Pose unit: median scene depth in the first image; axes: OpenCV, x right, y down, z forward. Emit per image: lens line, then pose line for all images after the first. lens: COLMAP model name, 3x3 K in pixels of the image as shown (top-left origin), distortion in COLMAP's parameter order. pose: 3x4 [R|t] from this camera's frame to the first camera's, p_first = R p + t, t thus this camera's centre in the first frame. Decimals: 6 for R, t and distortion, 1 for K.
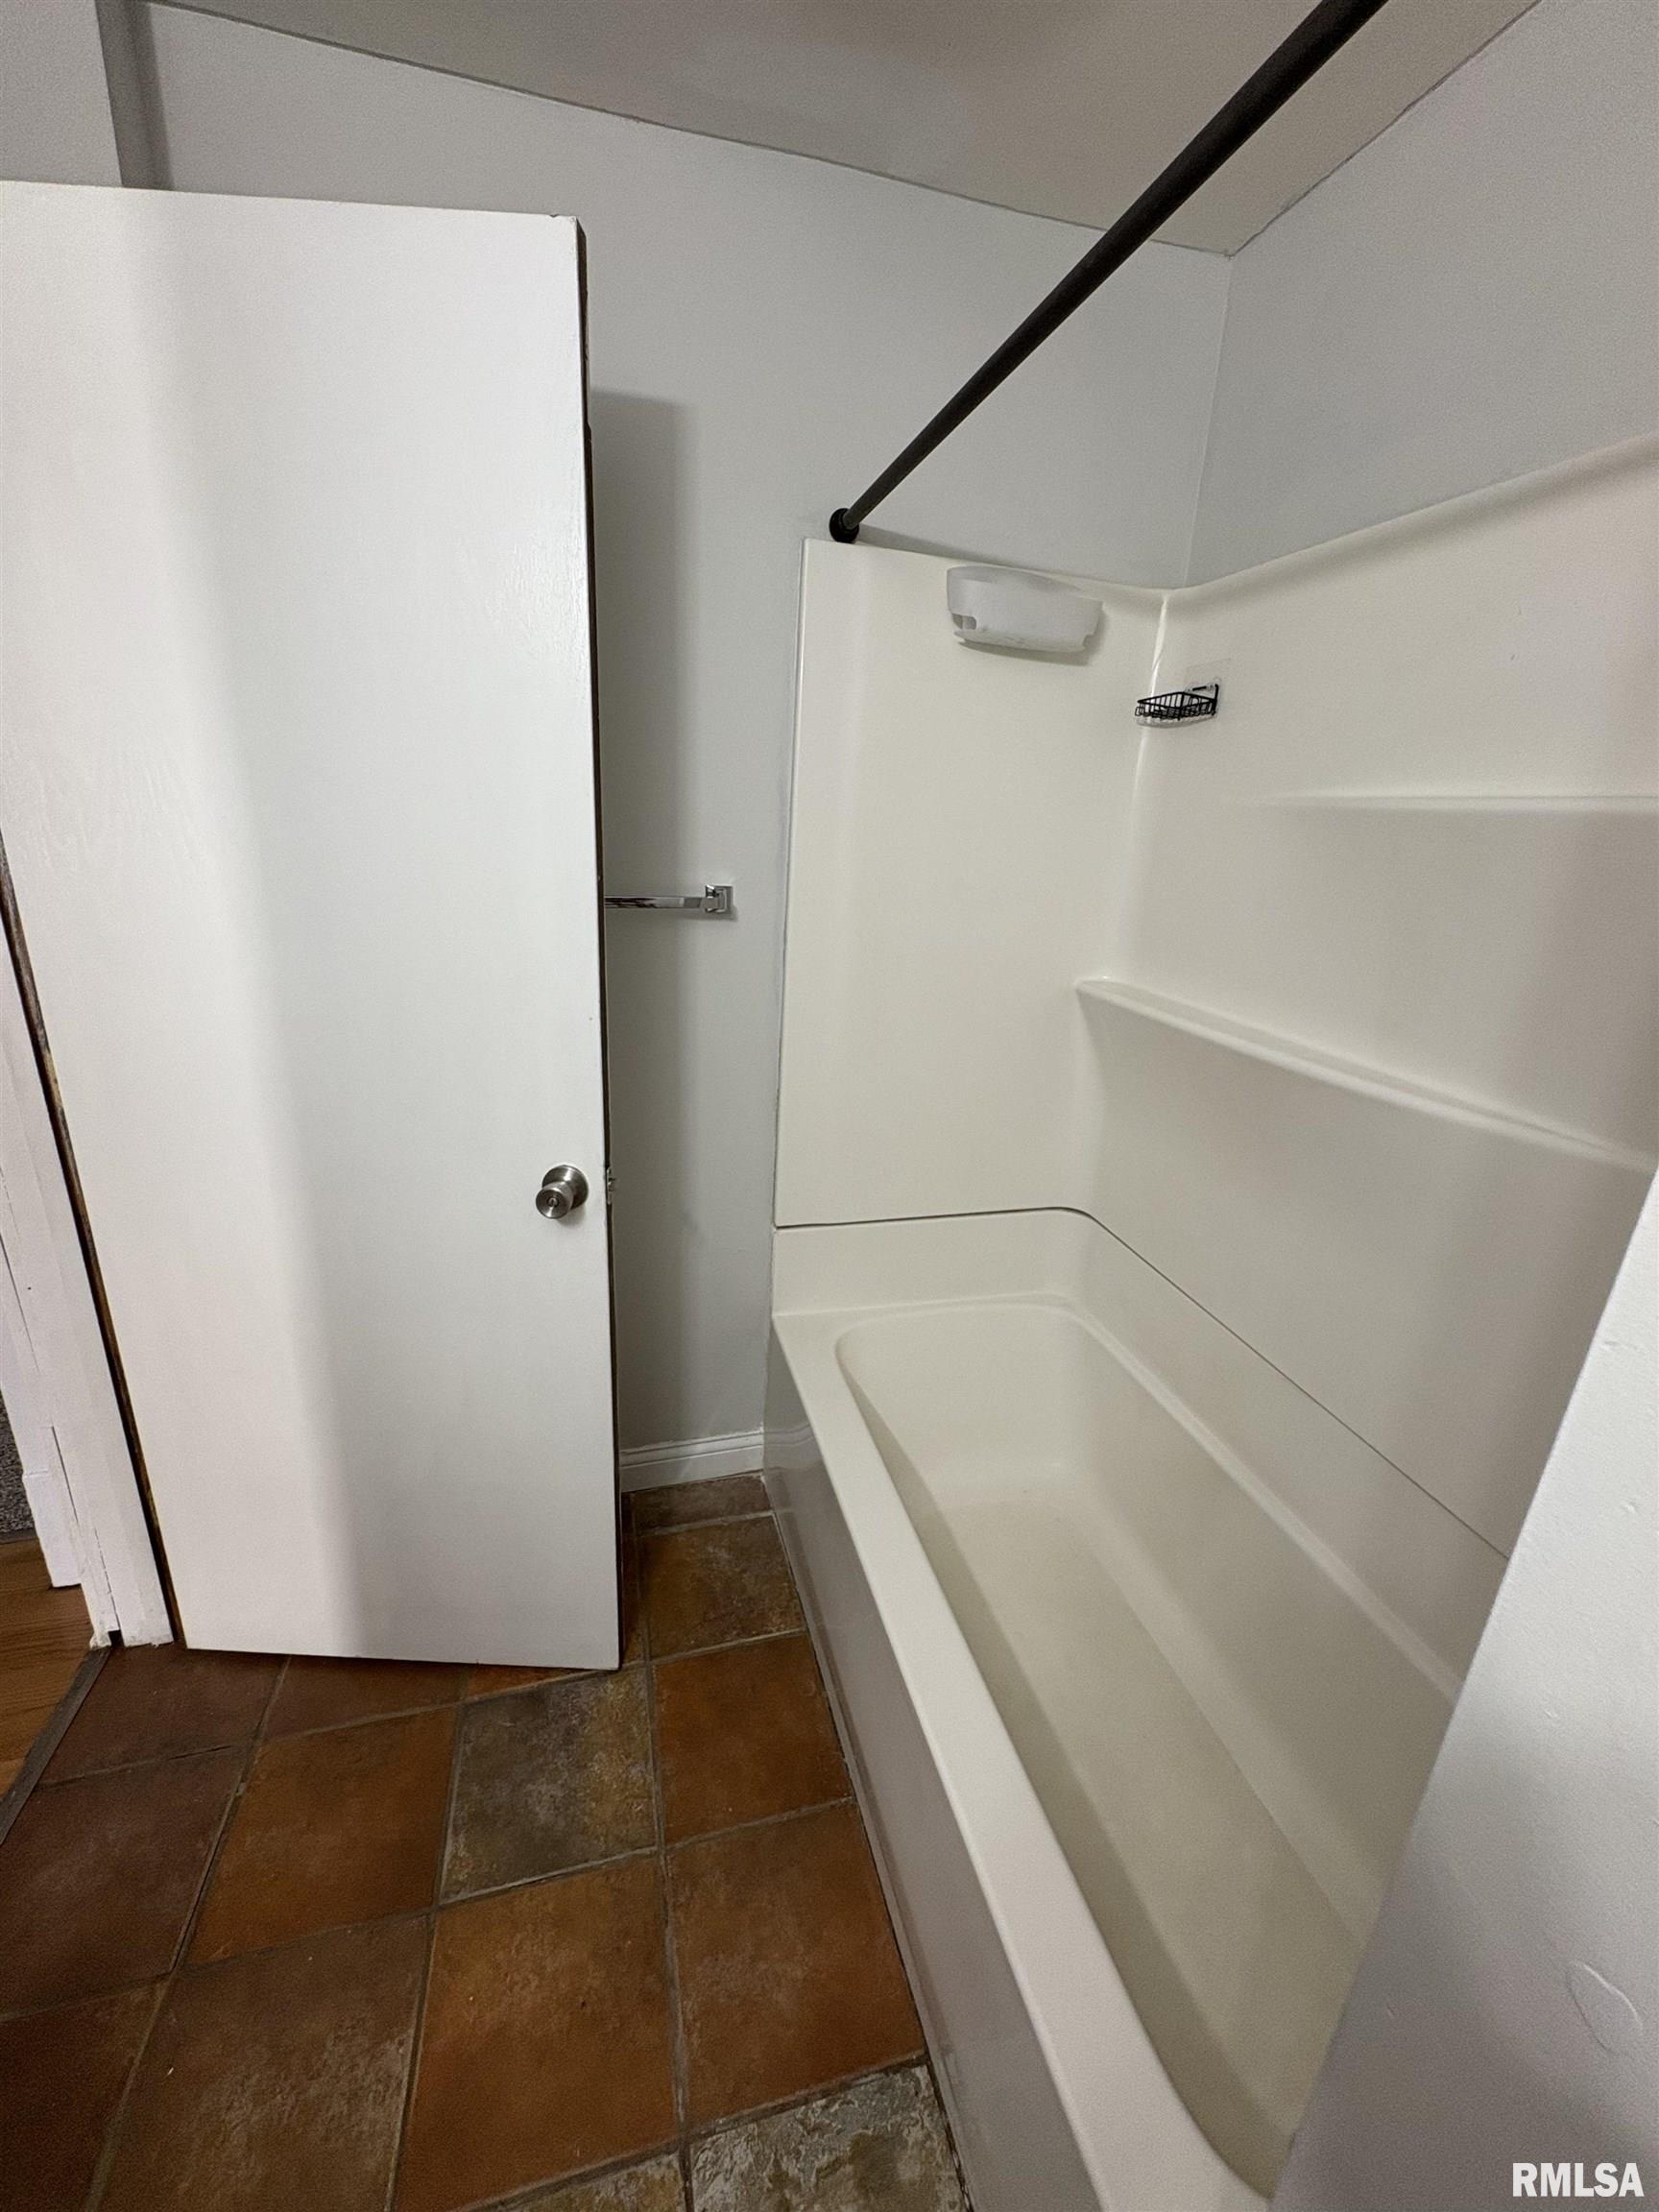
lens RADIAL K [[881.7, 0, 827.6], [0, 881.7, 1105.9], [0, 0, 1]] dist [-0.000457, -0.000116]
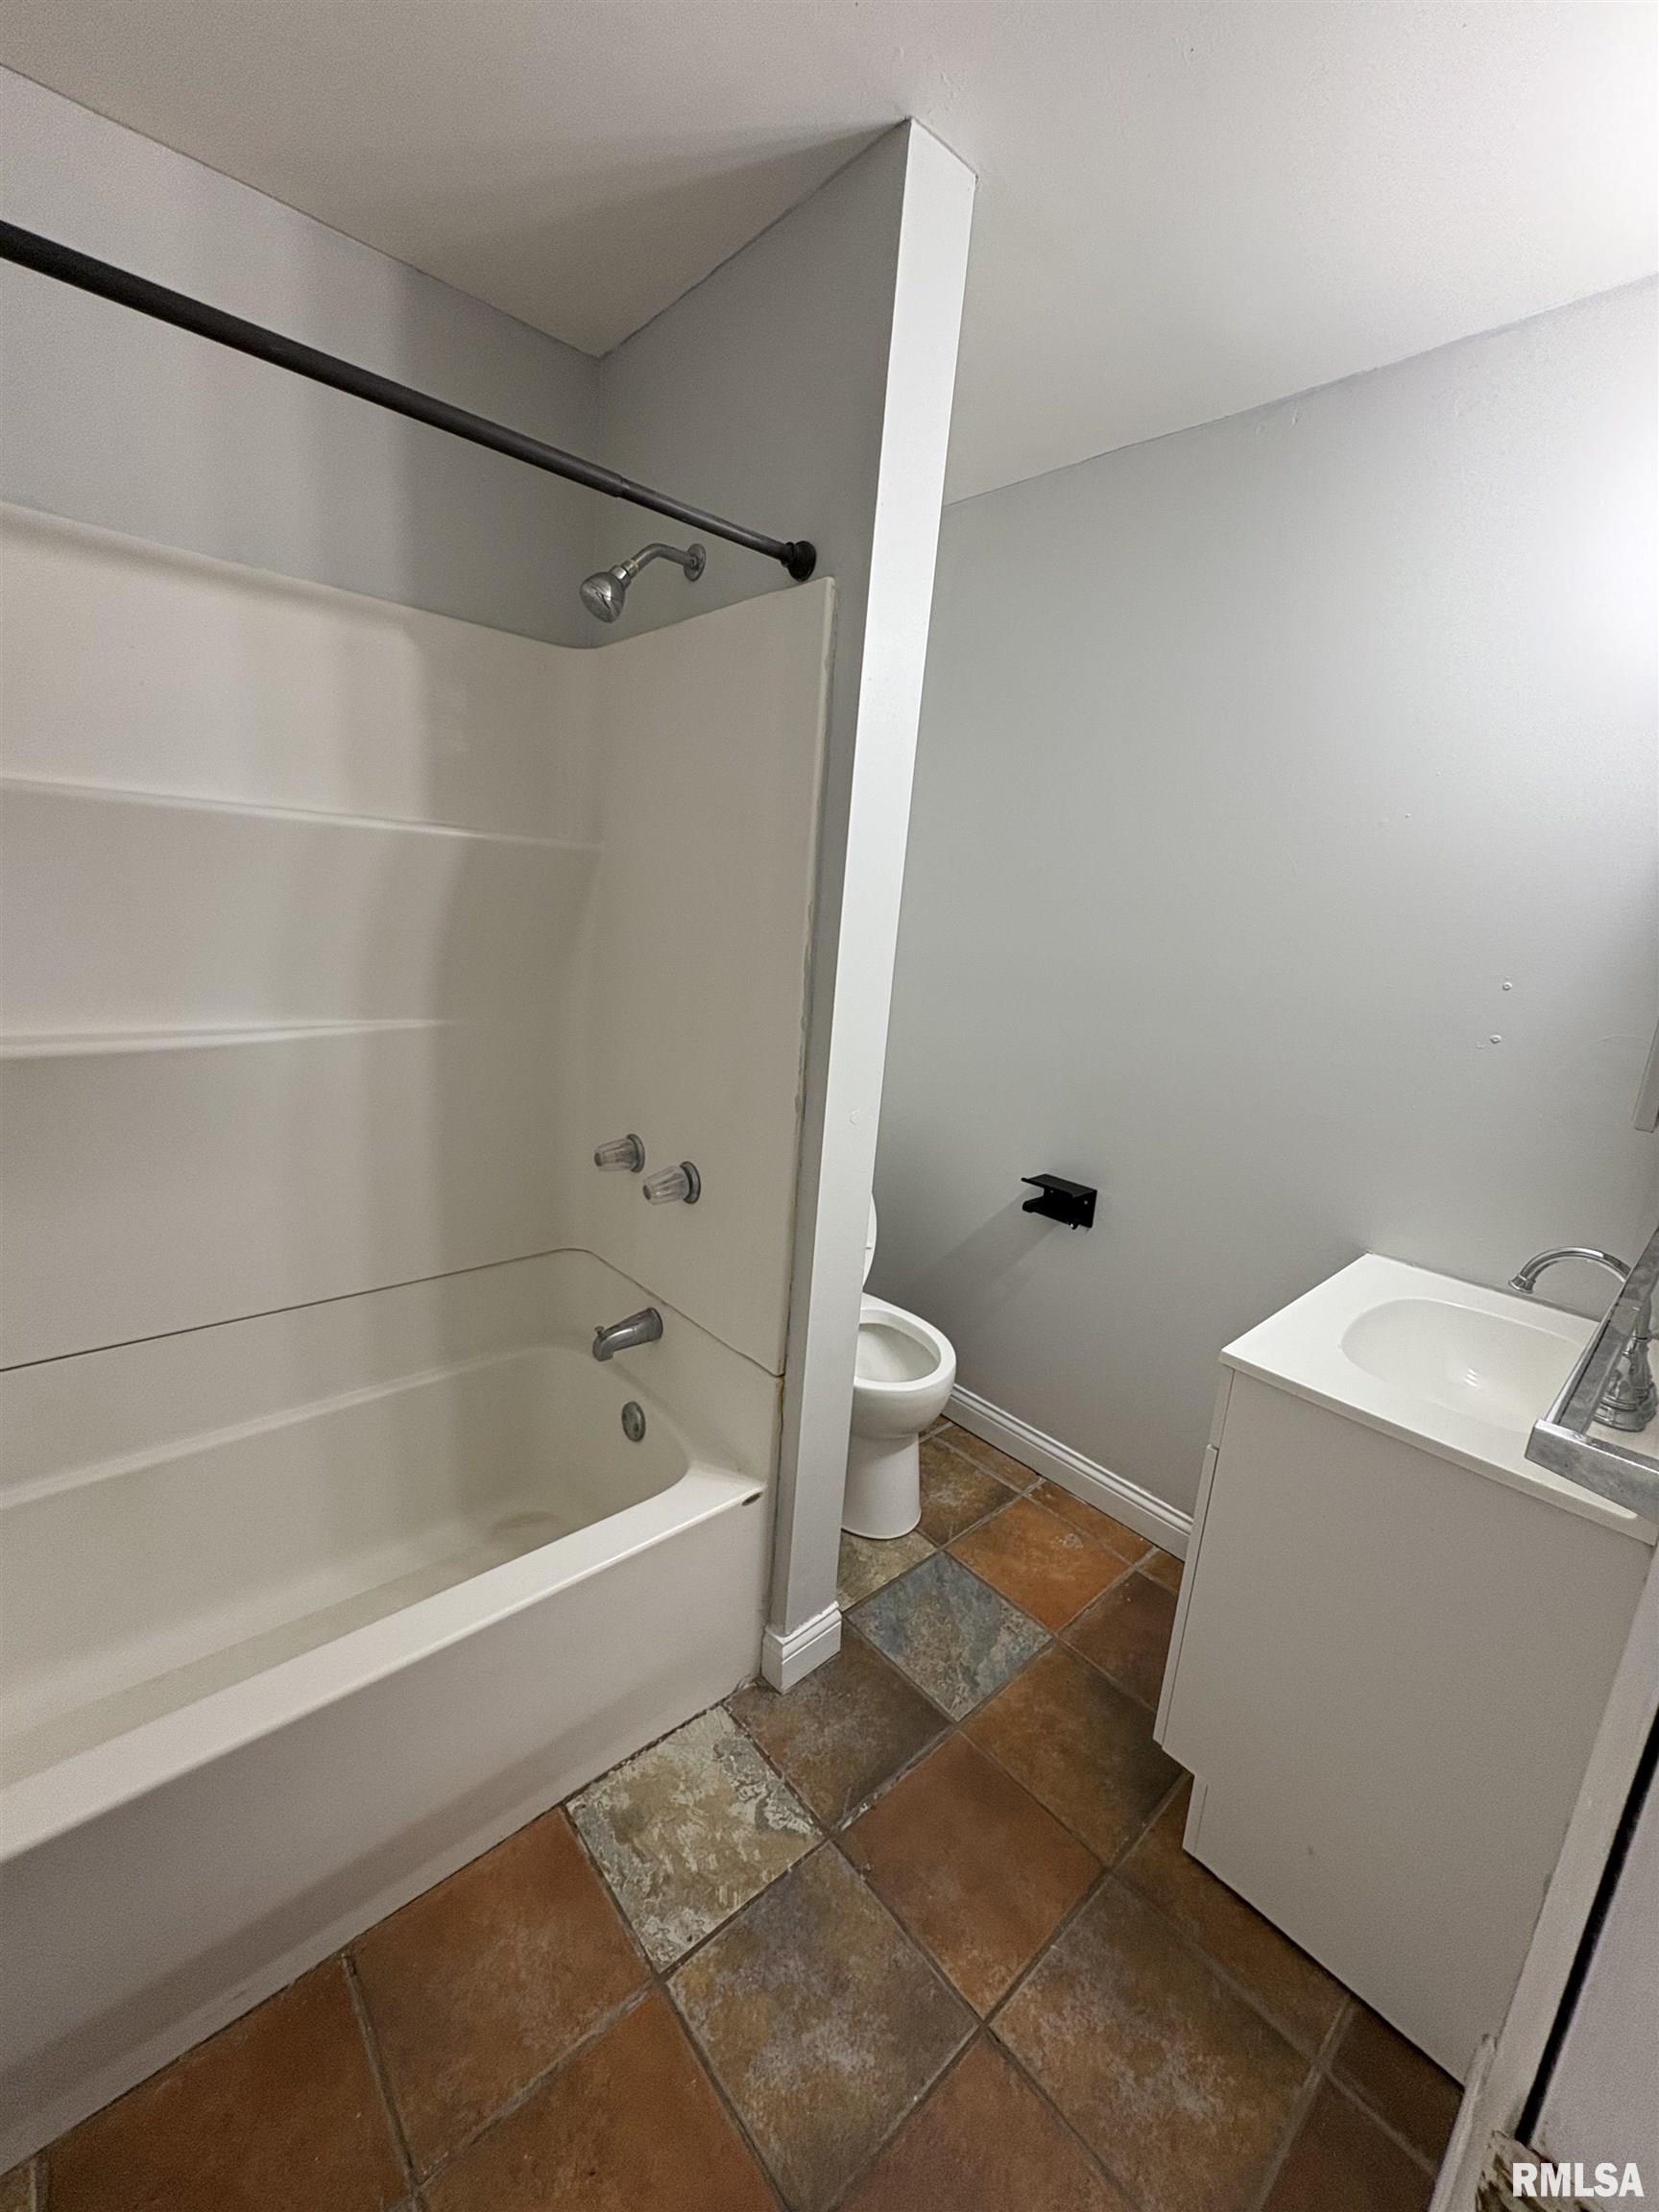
lens RADIAL K [[881.7, 0, 830.5], [0, 881.7, 1100.9], [0, 0, 1]] dist [-0.000457, -0.000116]
pose [[-0.443293, -0.284155, 0.850145, -0.875638], [0.181833, 0.900200, 0.395699, -0.290561], [-0.877740, 0.329995, -0.347384, 0.768097]]
